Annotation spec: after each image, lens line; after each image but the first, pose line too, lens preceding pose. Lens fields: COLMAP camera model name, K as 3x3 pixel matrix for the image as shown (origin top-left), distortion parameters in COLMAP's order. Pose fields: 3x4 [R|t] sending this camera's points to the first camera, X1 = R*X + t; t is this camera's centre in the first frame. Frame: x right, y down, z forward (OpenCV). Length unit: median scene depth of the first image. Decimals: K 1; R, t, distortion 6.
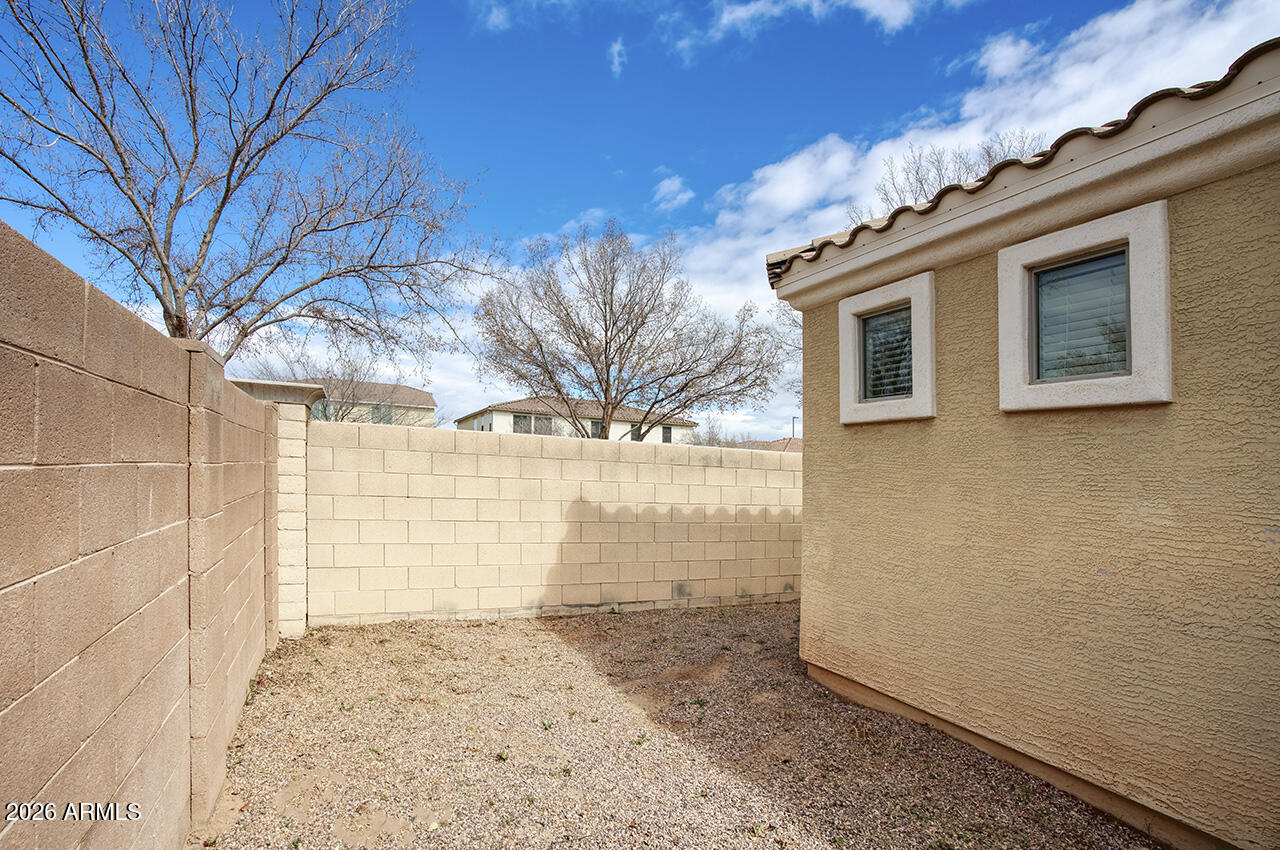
lens RADIAL K [[585.5, 0, 655.6], [0, 585.5, 458.3], [0, 0, 1]] dist [-0.028815, 0.001202]
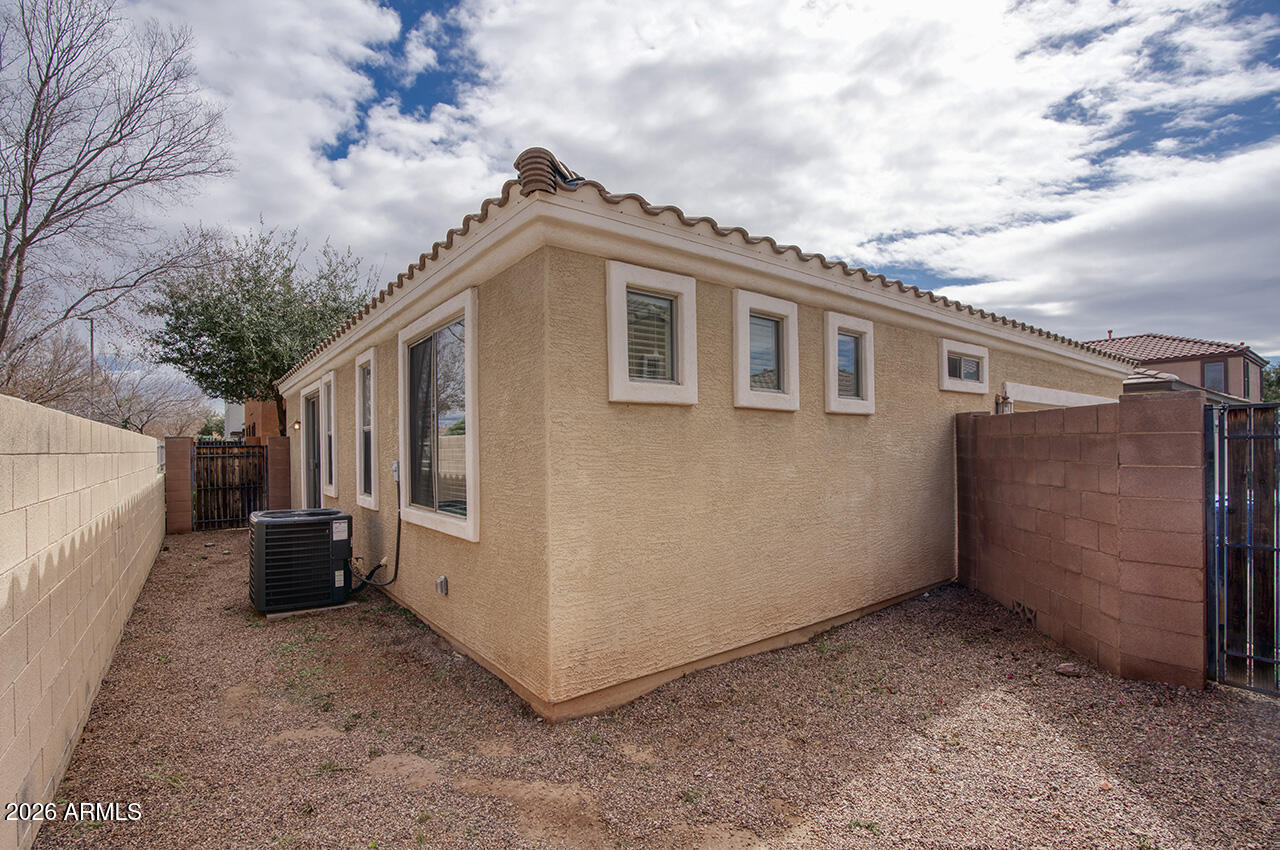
lens RADIAL K [[585.5, 0, 643.0], [0, 585.5, 419.0], [0, 0, 1]] dist [-0.028815, 0.001202]
pose [[-0.155471, 0.004999, 0.987828, -0.637628], [-0.024624, 0.999657, -0.008934, -0.029384], [-0.987534, -0.025713, -0.155294, 1.240595]]
